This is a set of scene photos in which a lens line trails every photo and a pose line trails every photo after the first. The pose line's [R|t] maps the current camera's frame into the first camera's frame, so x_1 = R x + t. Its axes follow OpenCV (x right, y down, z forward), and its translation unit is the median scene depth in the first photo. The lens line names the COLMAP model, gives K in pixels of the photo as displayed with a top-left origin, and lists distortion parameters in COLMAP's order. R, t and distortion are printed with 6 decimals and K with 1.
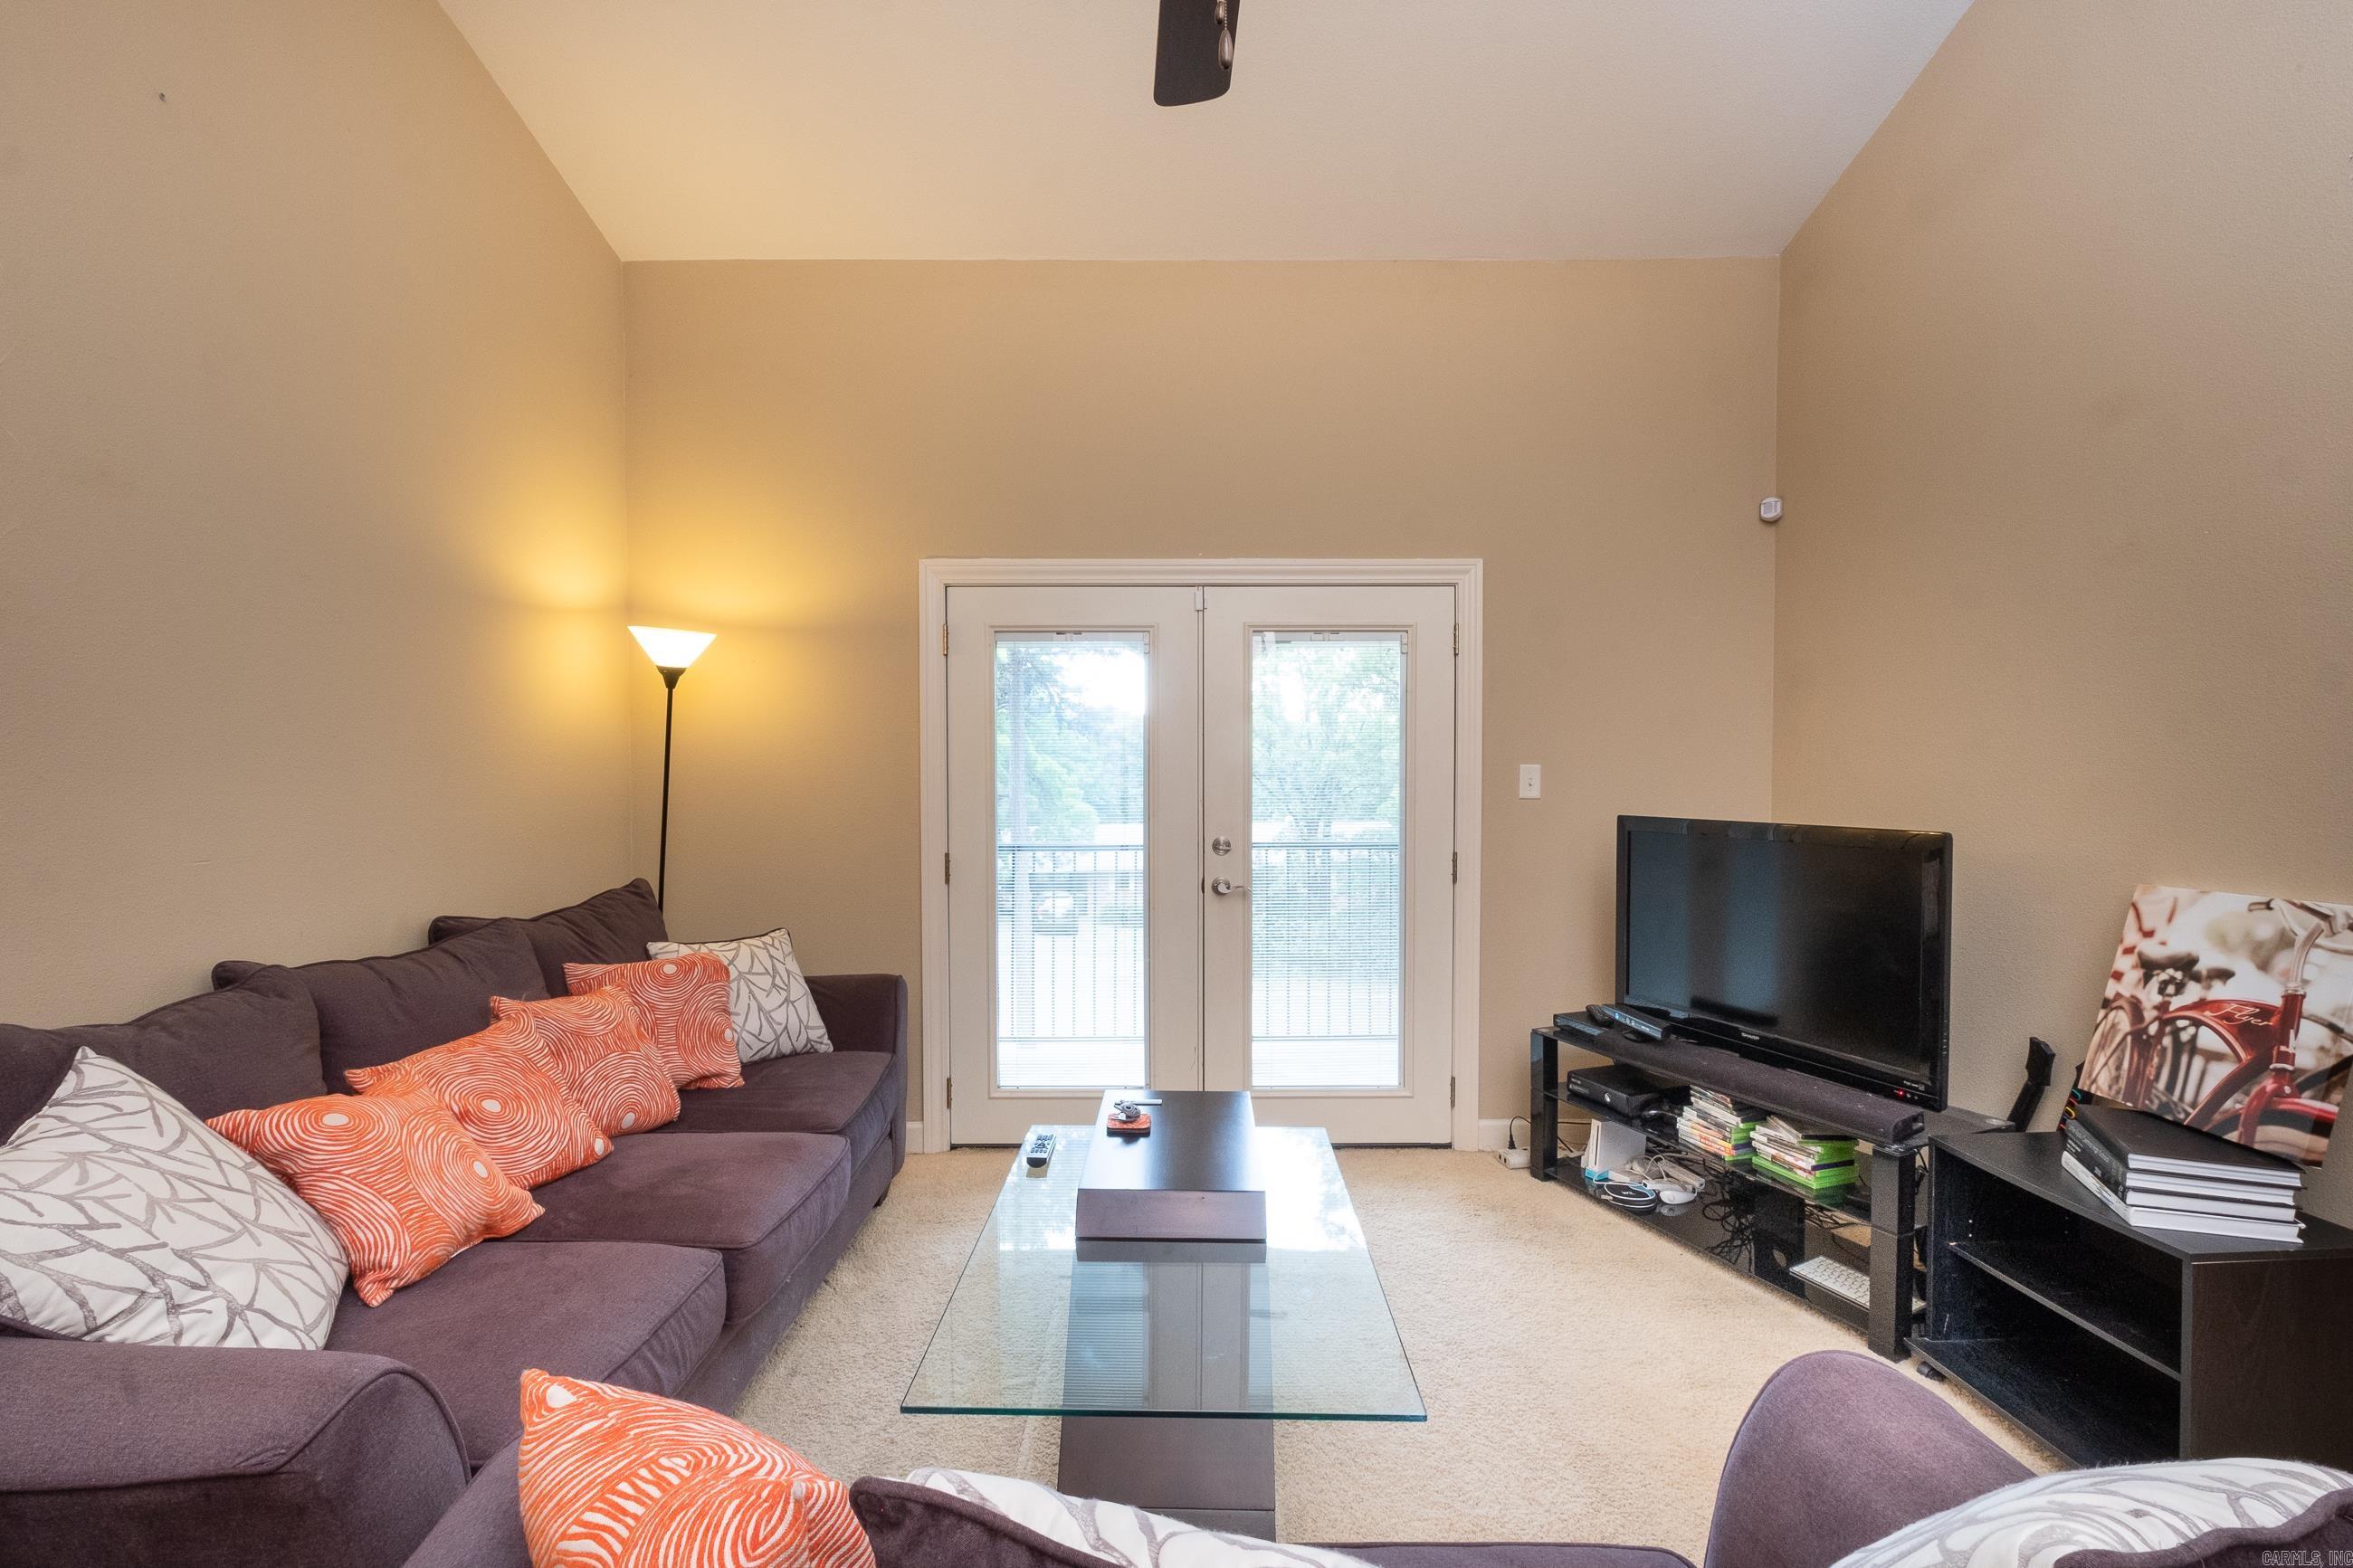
lens RADIAL K [[1037.2, 0, 1131.8], [0, 1037.2, 802.6], [0, 0, 1]] dist [0.001014, -0.002379]
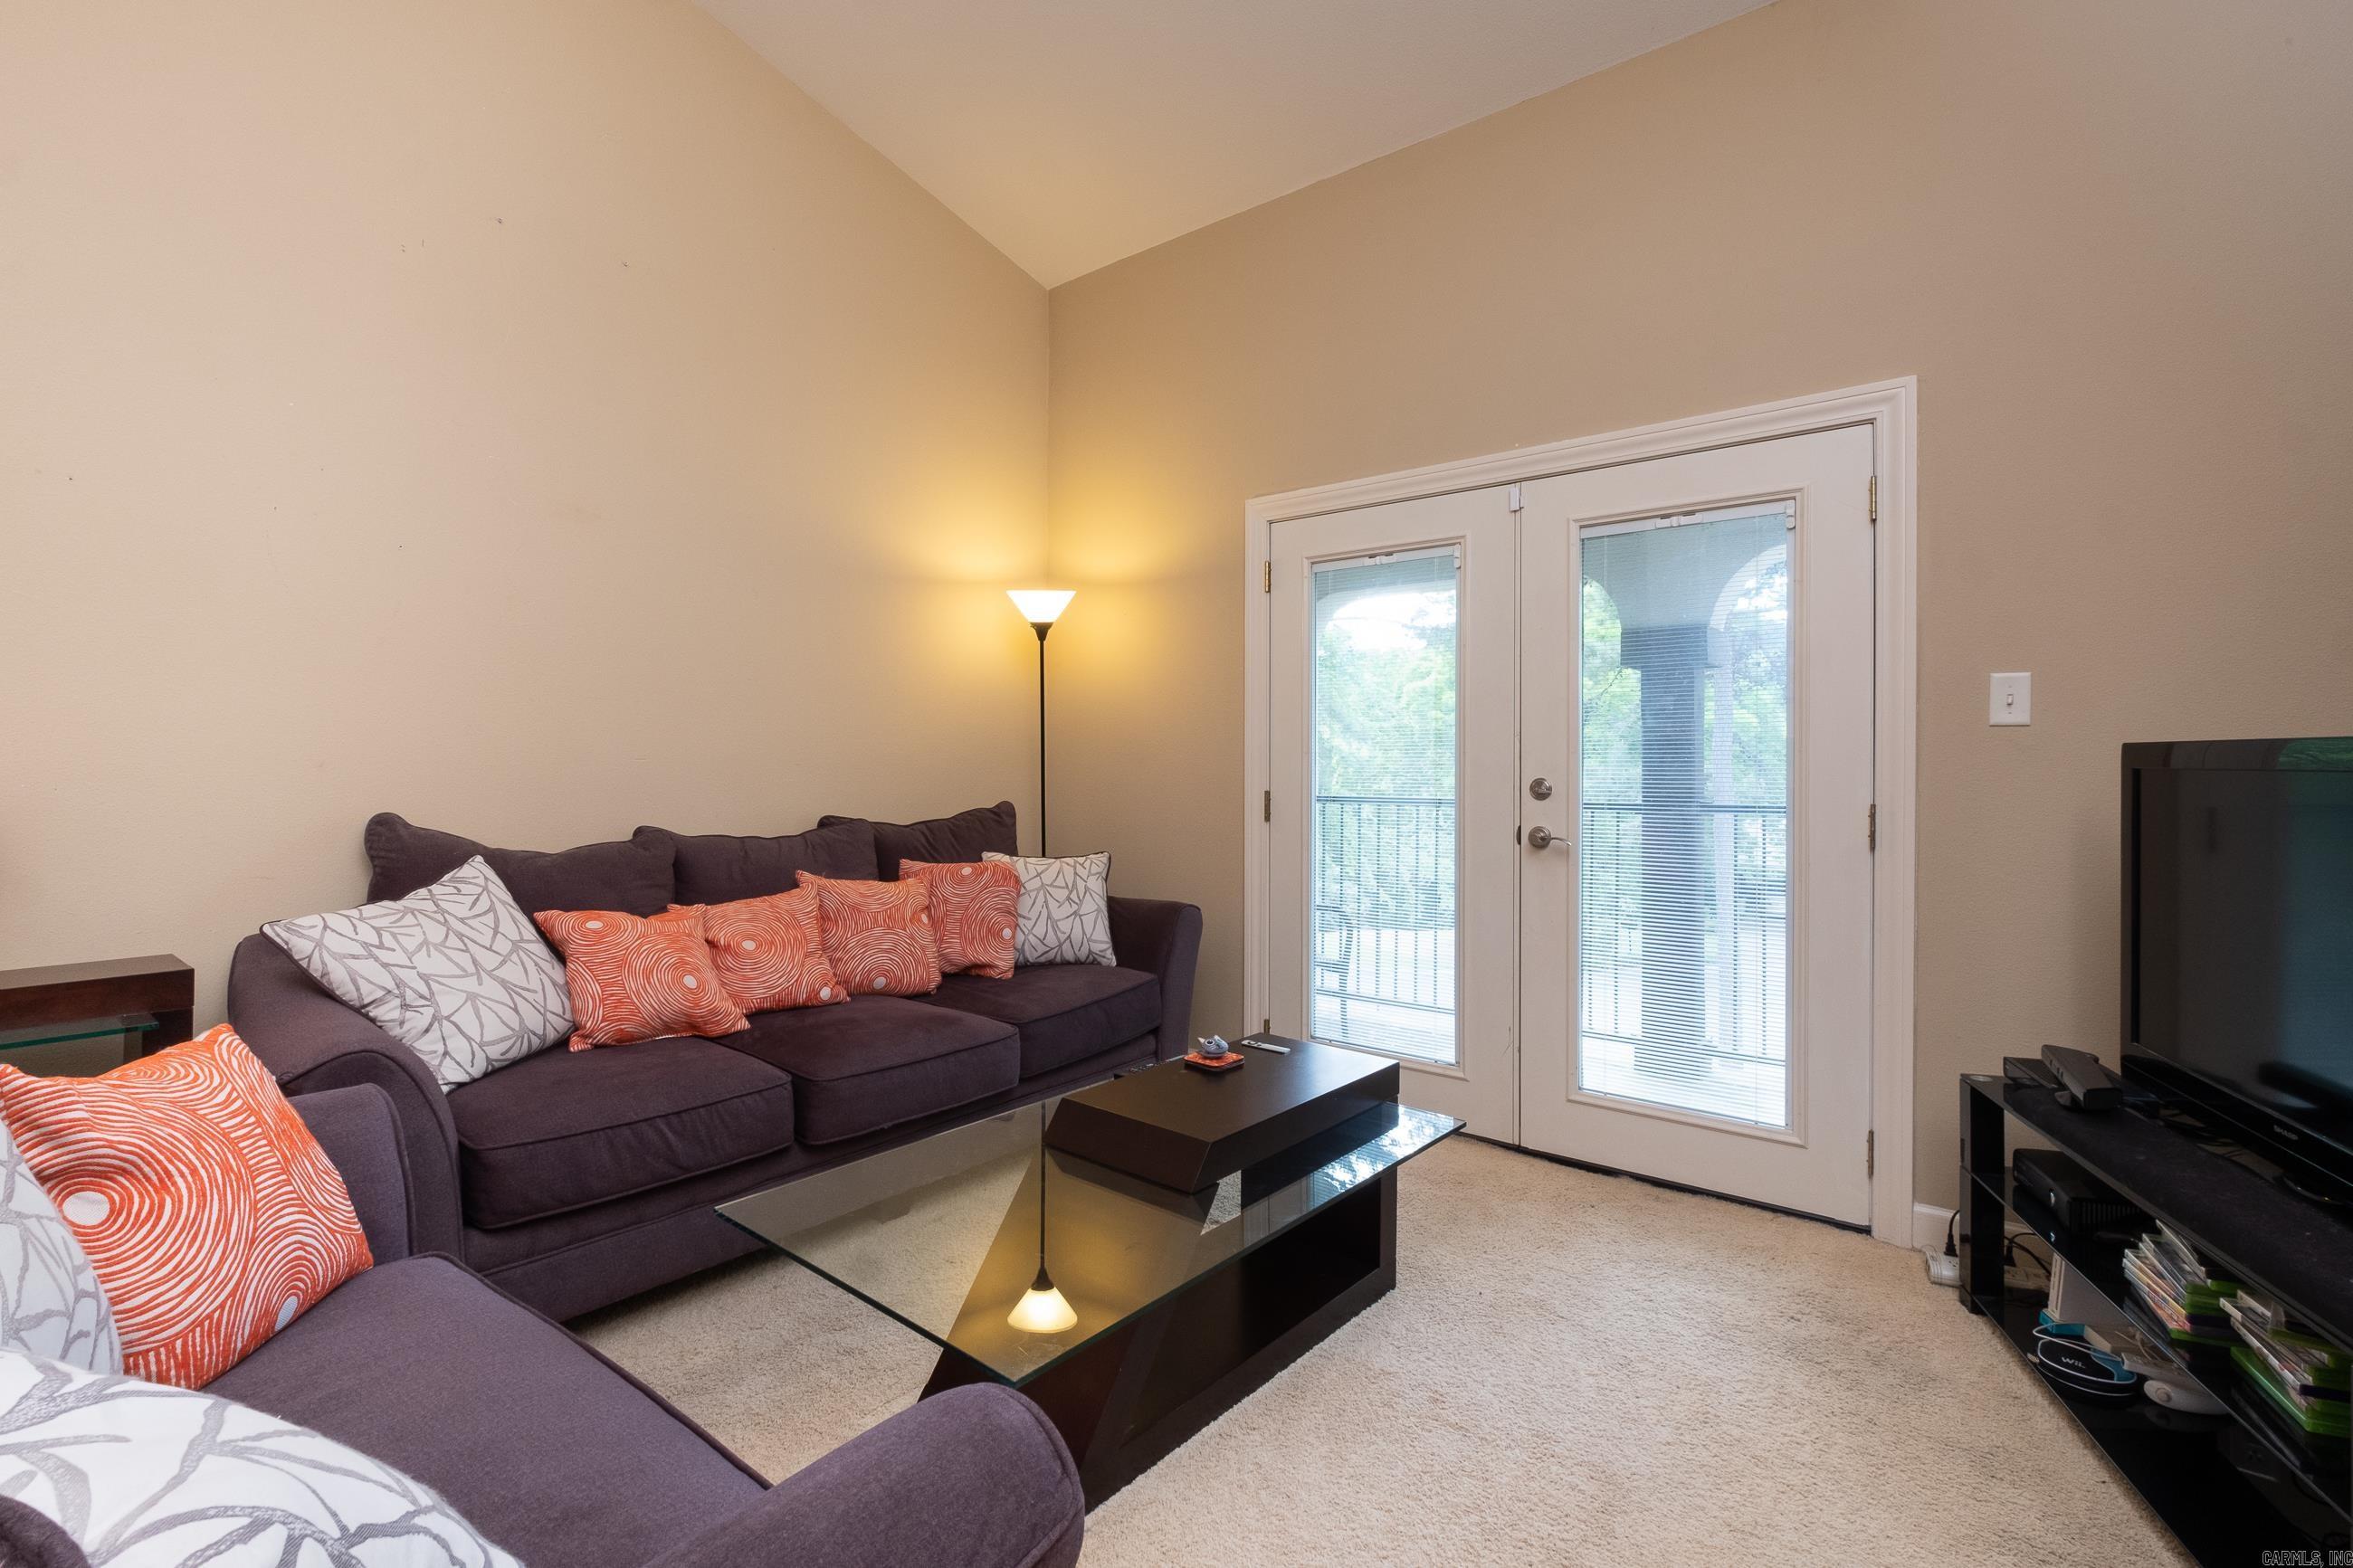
lens RADIAL K [[1037.2, 0, 1190.8], [0, 1037.2, 770.3], [0, 0, 1]] dist [0.001014, -0.002379]
pose [[0.790720, 0.009379, -0.612107, 0.447247], [-0.021859, 0.999678, -0.012920, 0.052045], [0.611788, 0.023596, 0.790670, 0.206014]]
